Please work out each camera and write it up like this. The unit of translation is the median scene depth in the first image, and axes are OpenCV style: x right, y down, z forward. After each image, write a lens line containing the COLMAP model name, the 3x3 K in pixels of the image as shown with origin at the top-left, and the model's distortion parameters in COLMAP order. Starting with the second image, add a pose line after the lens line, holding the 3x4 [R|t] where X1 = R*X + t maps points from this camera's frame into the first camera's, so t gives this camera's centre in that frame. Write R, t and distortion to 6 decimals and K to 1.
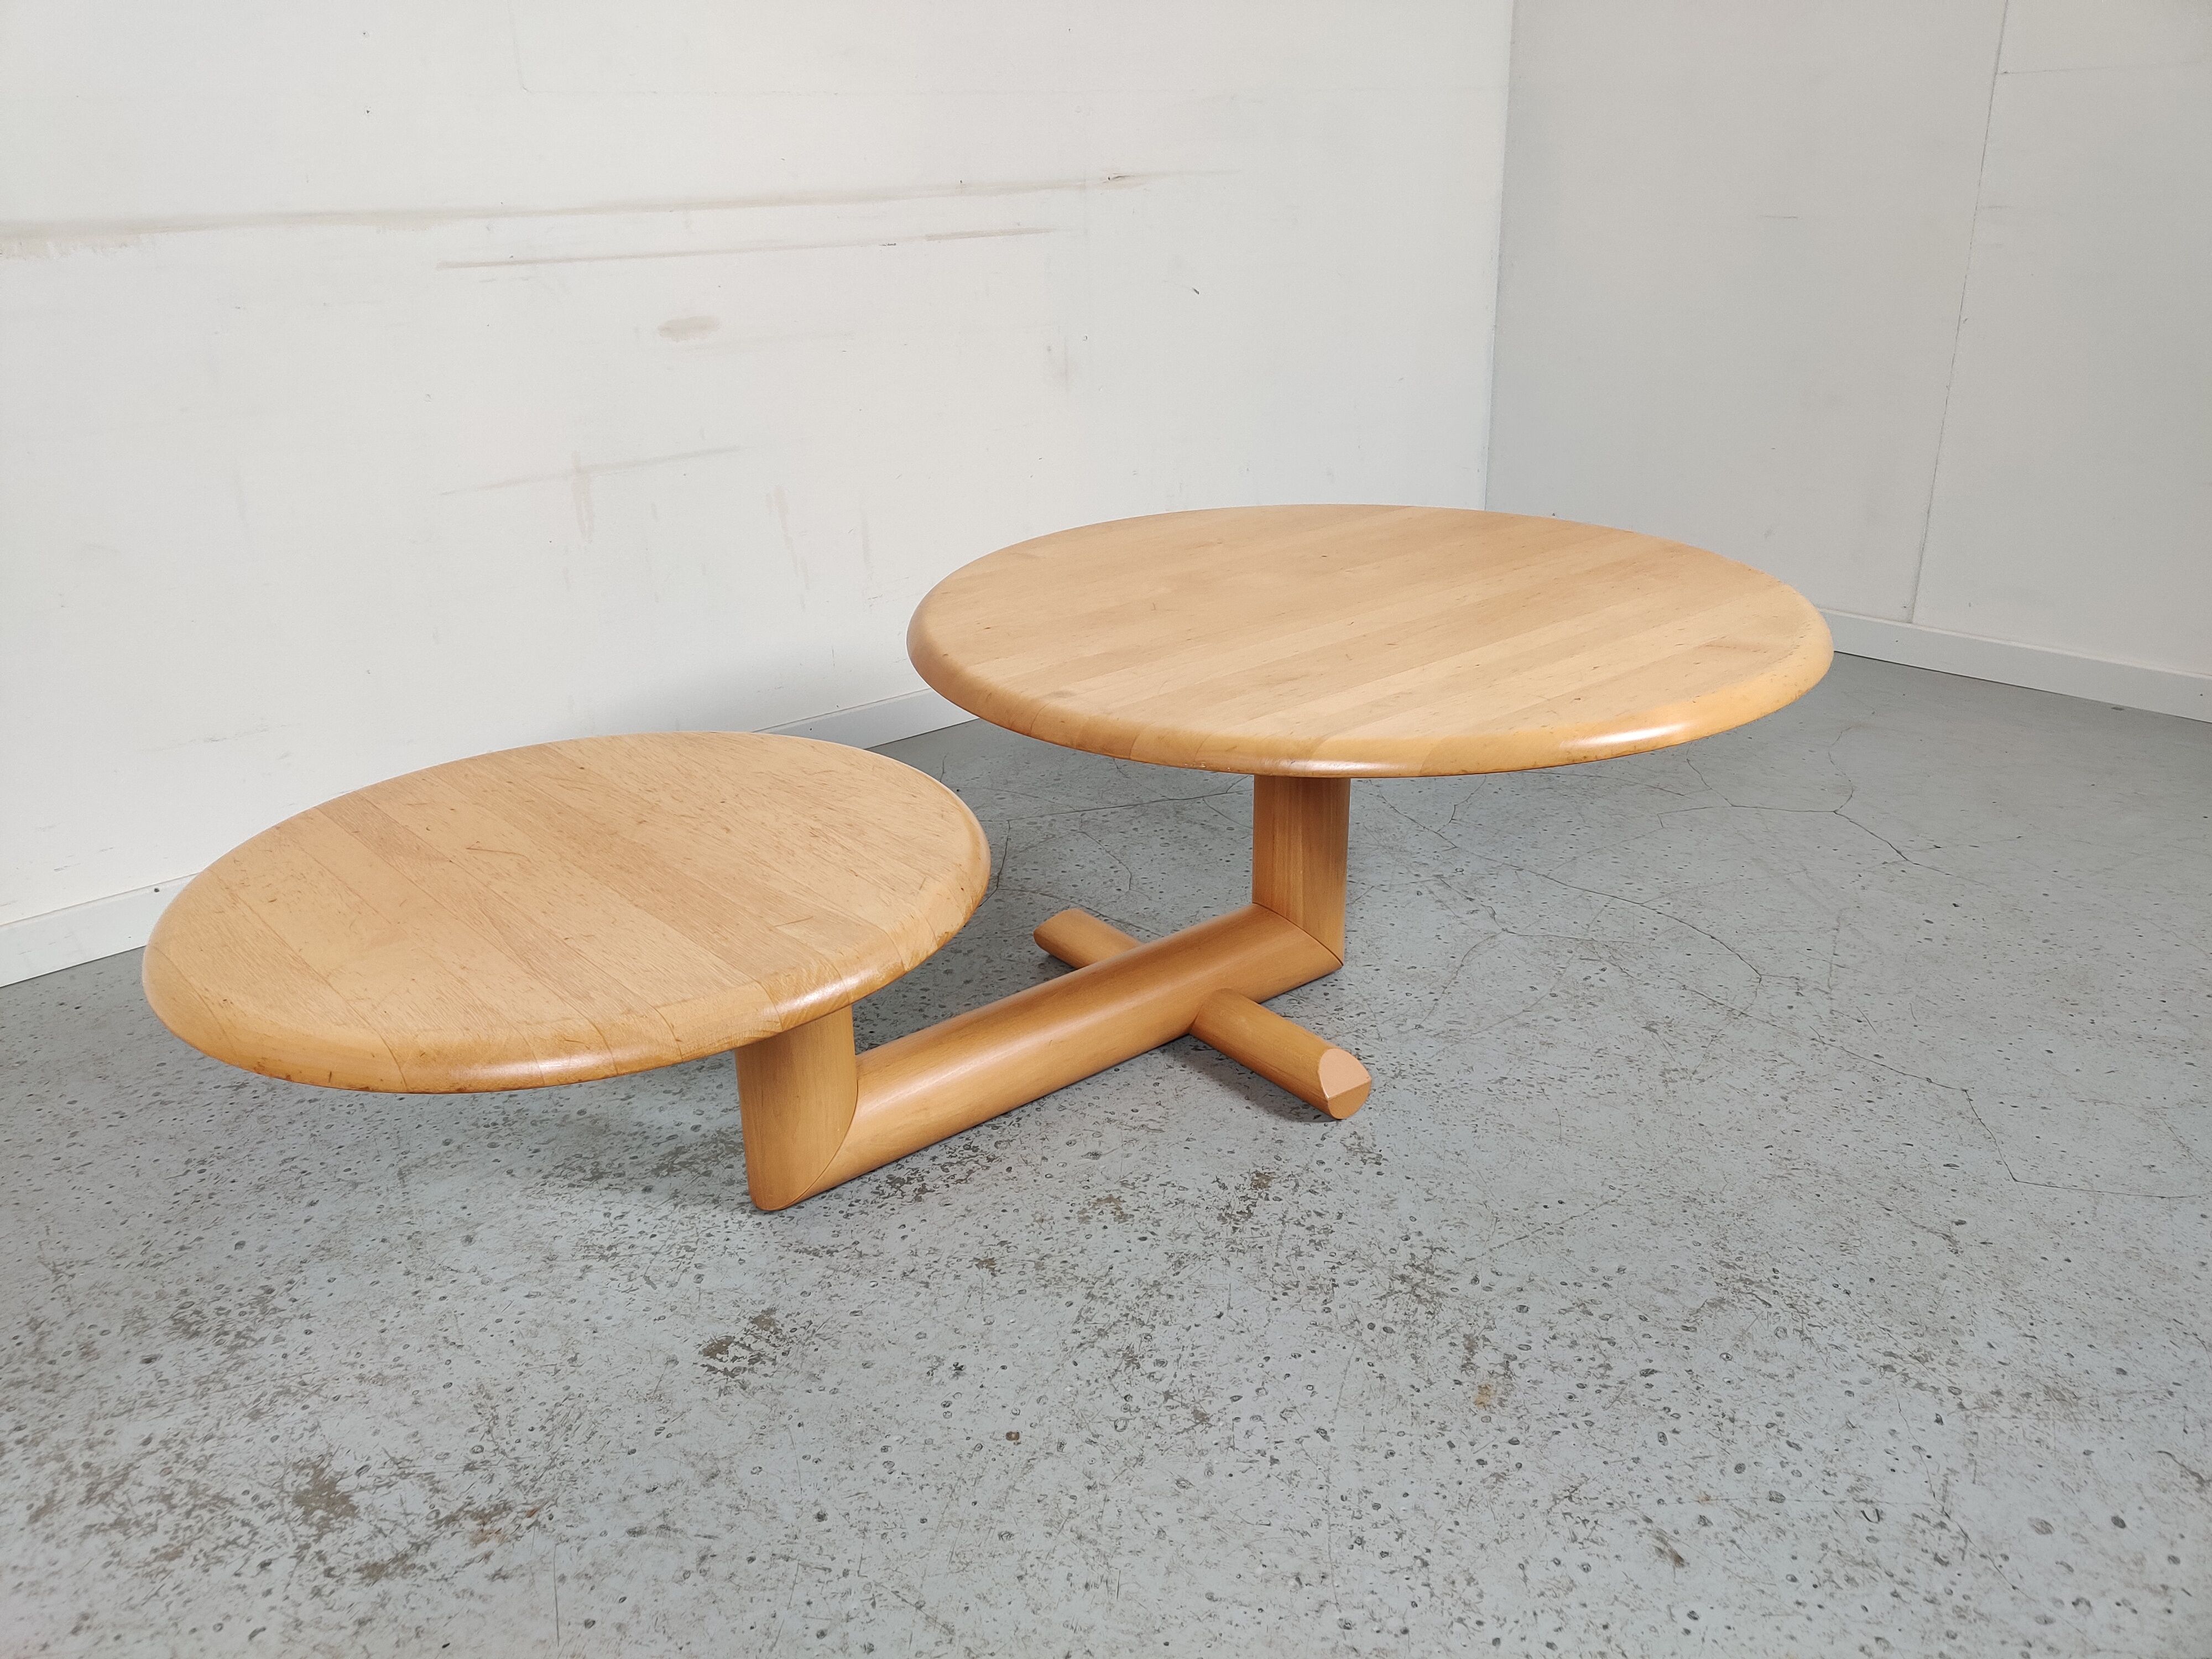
lens RADIAL K [[1669.6, 0, 1085.6], [0, 1669.6, 826.1], [0, 0, 1]] dist [0.041087, -0.029462]
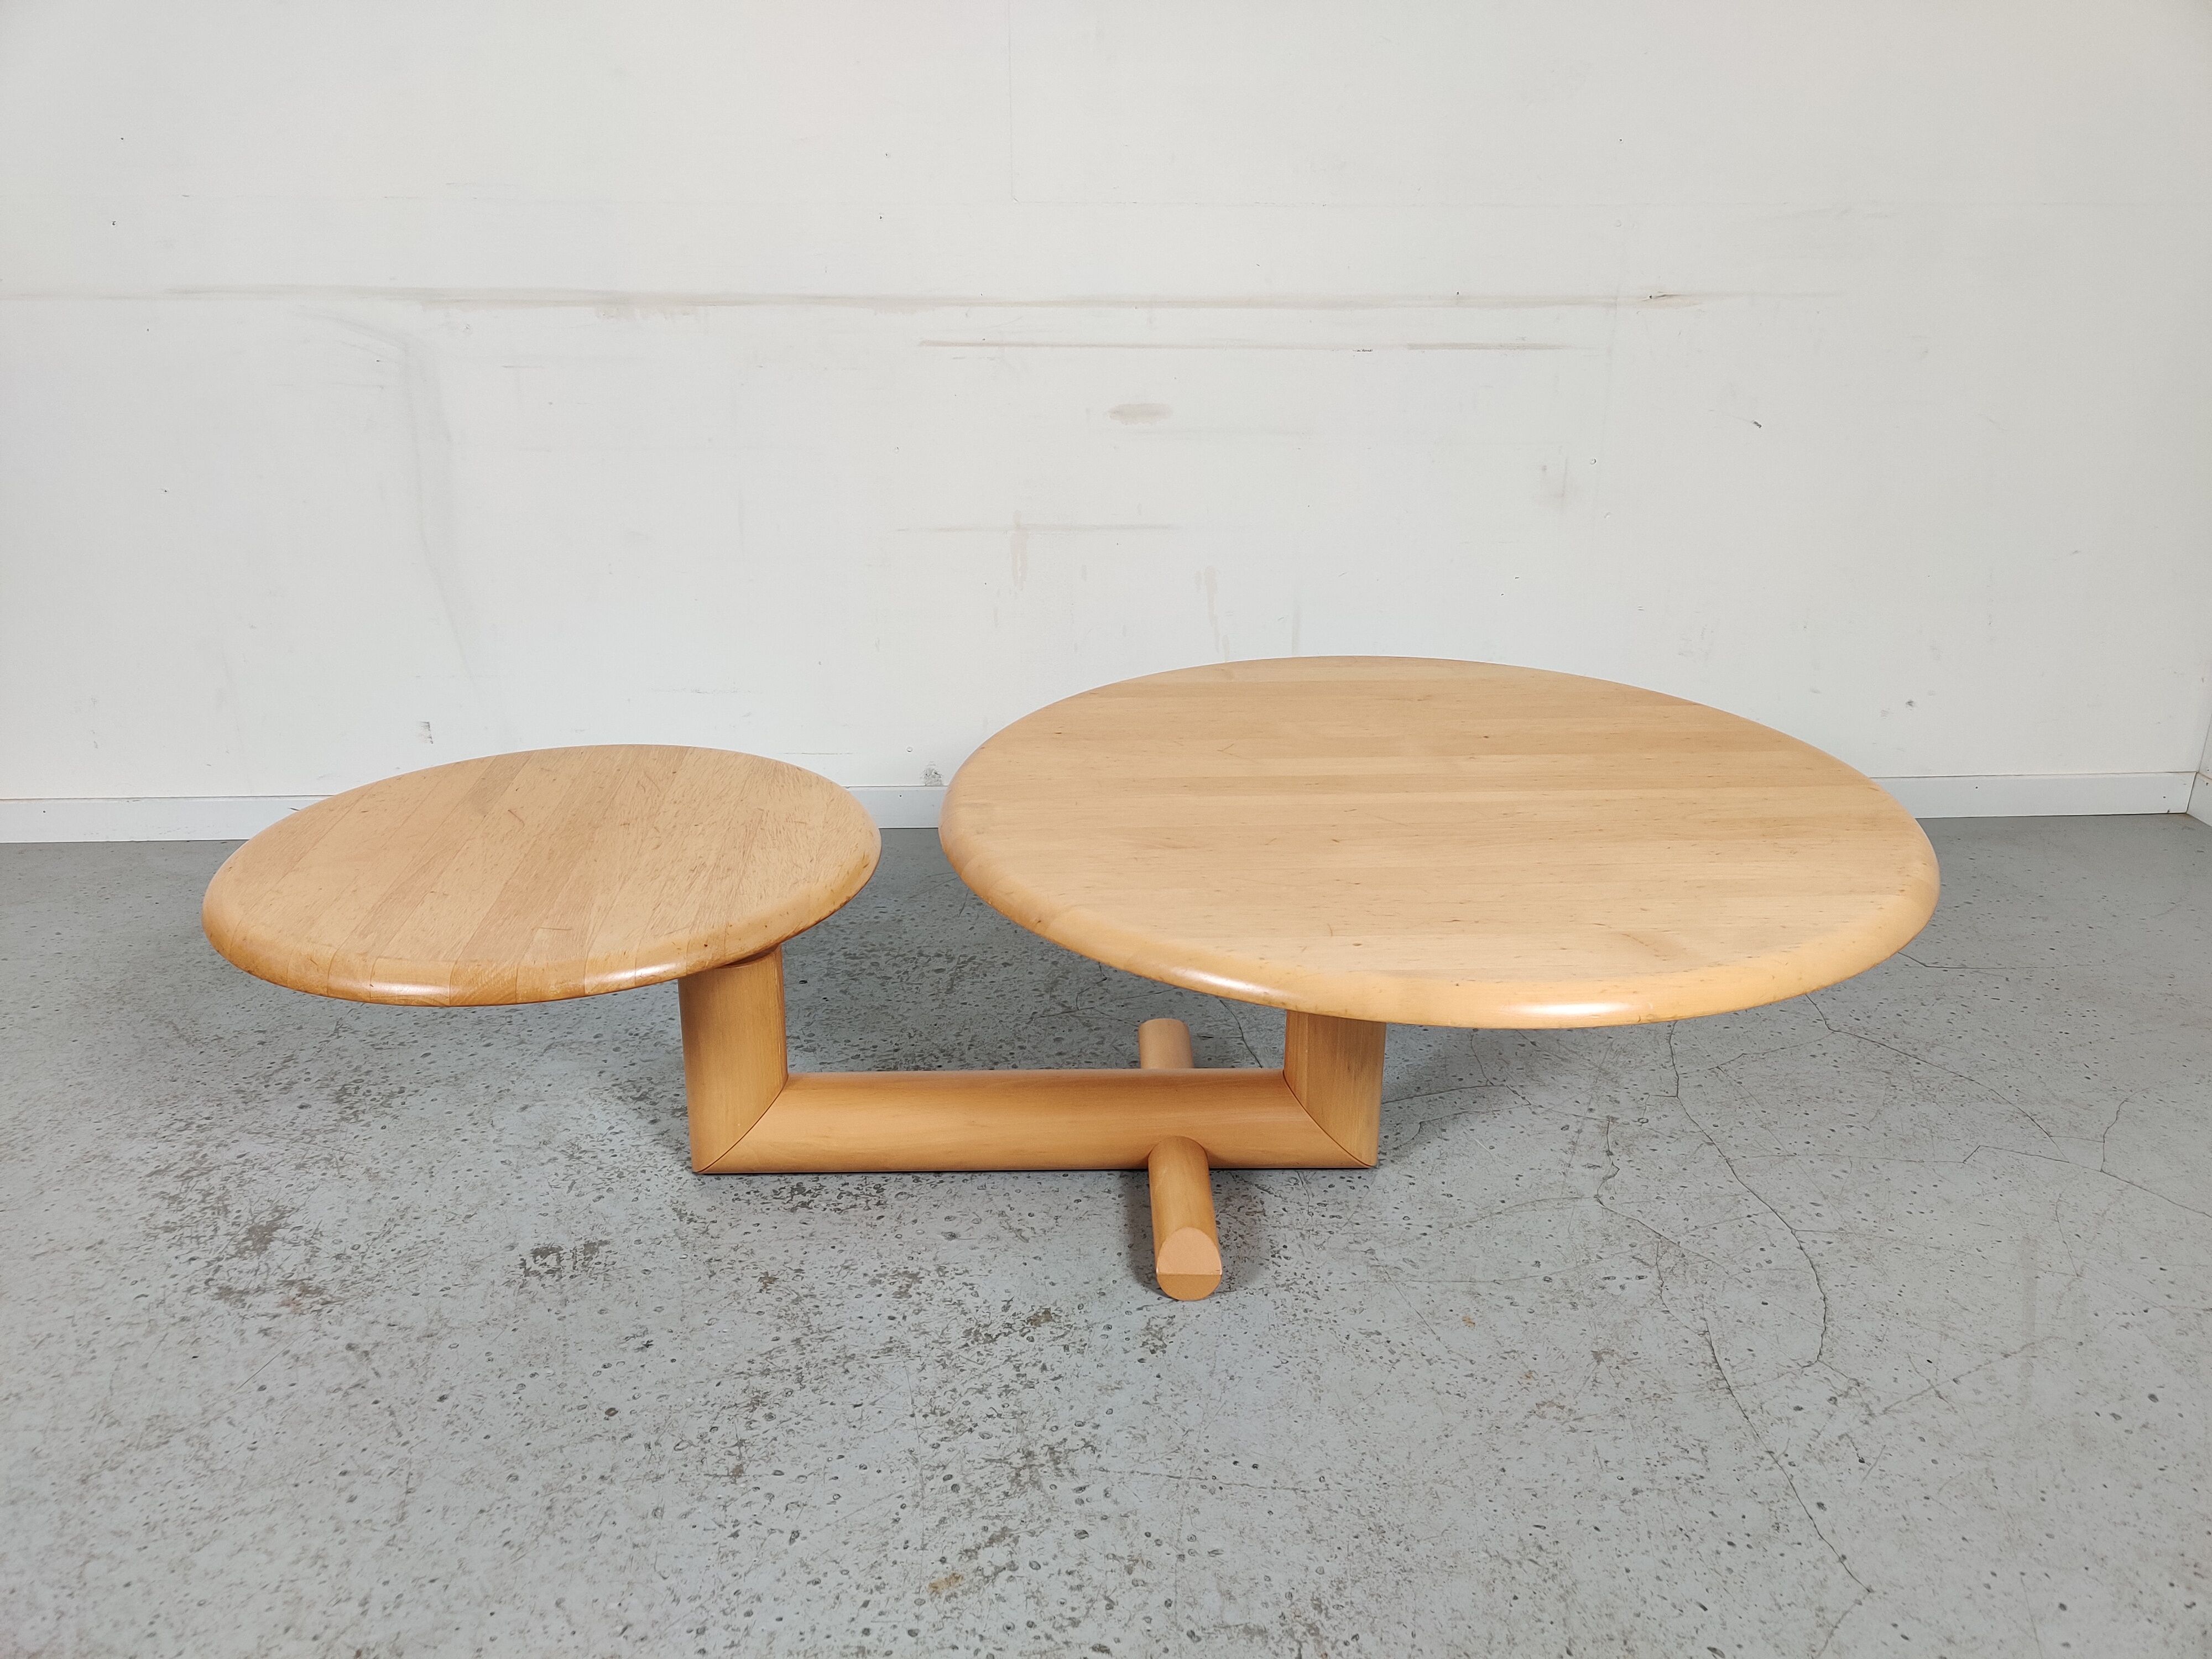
lens RADIAL K [[1669.6, 0, 1100.9], [0, 1669.6, 826.4], [0, 0, 1]] dist [0.041087, -0.029462]
pose [[0.801585, 0.243244, -0.546163, 0.641586], [-0.251781, 0.965882, 0.060644, -0.151963], [0.542280, 0.088902, 0.835481, 0.154178]]
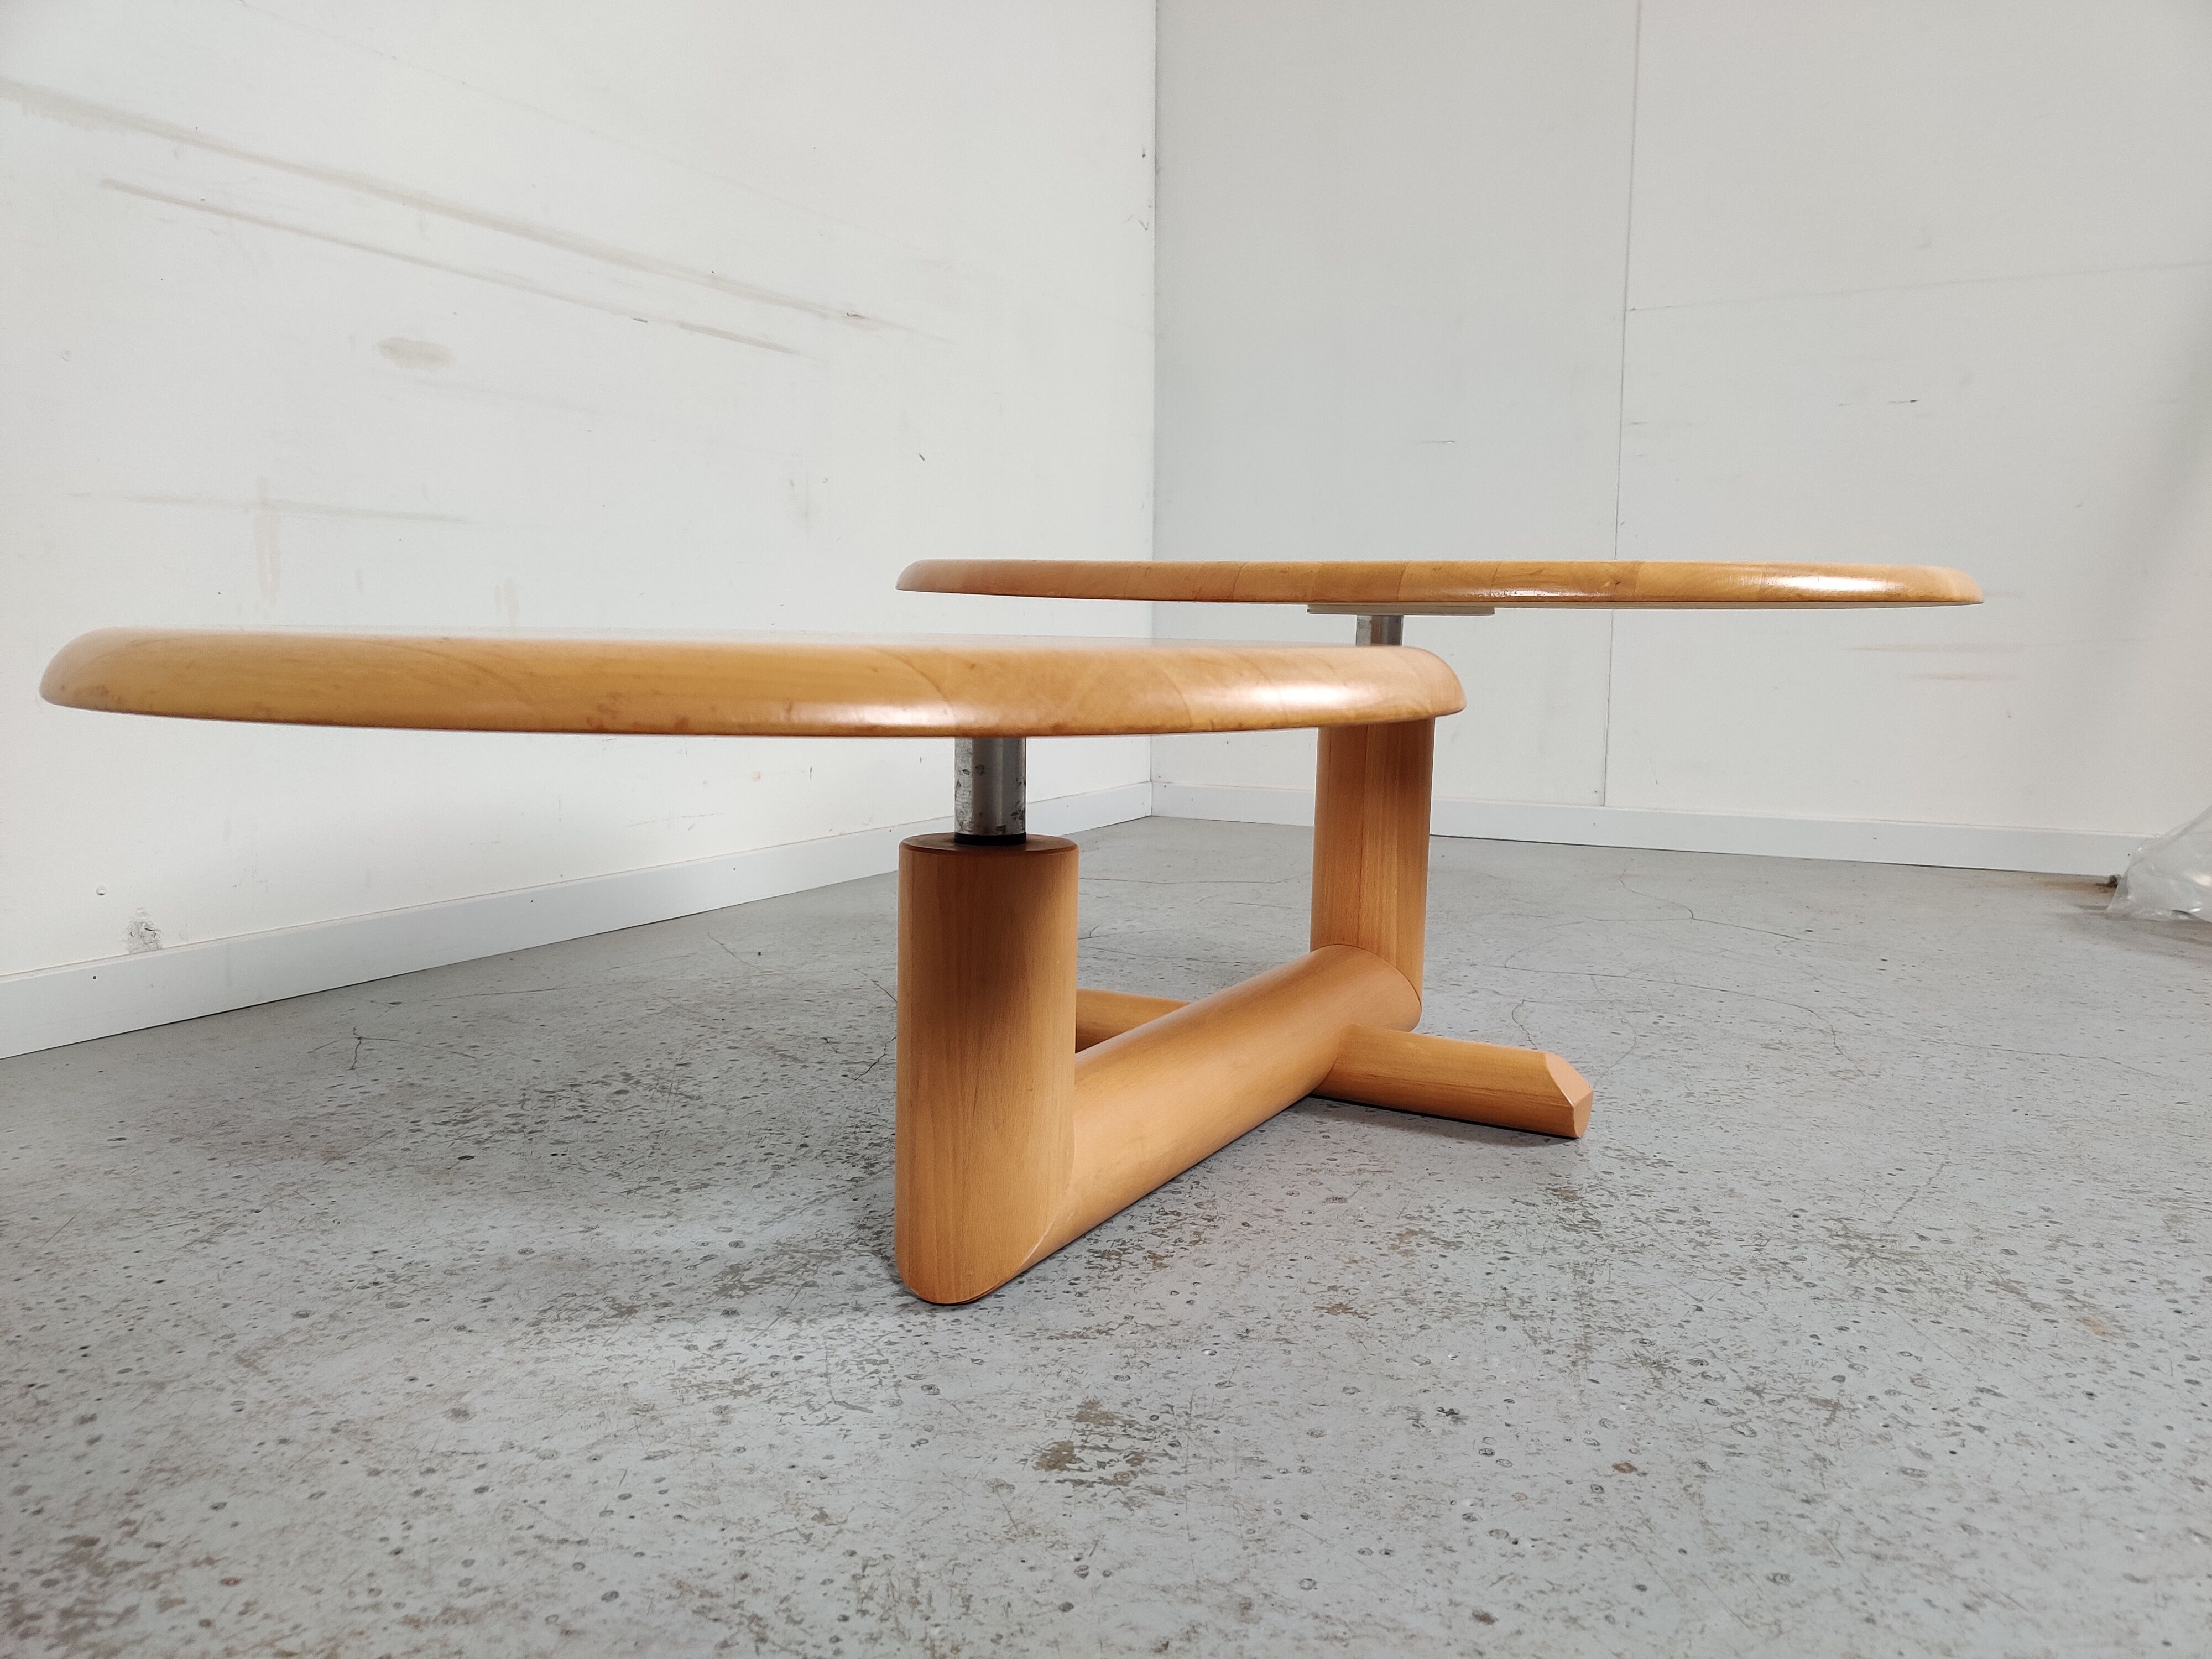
lens RADIAL K [[1669.6, 0, 1124.1], [0, 1669.6, 847.6], [0, 0, 1]] dist [0.041087, -0.029462]
pose [[0.917407, -0.010893, 0.397802, -0.392573], [0.111798, 0.966423, -0.231362, 0.222806], [-0.381925, 0.256726, 0.887820, 0.381875]]
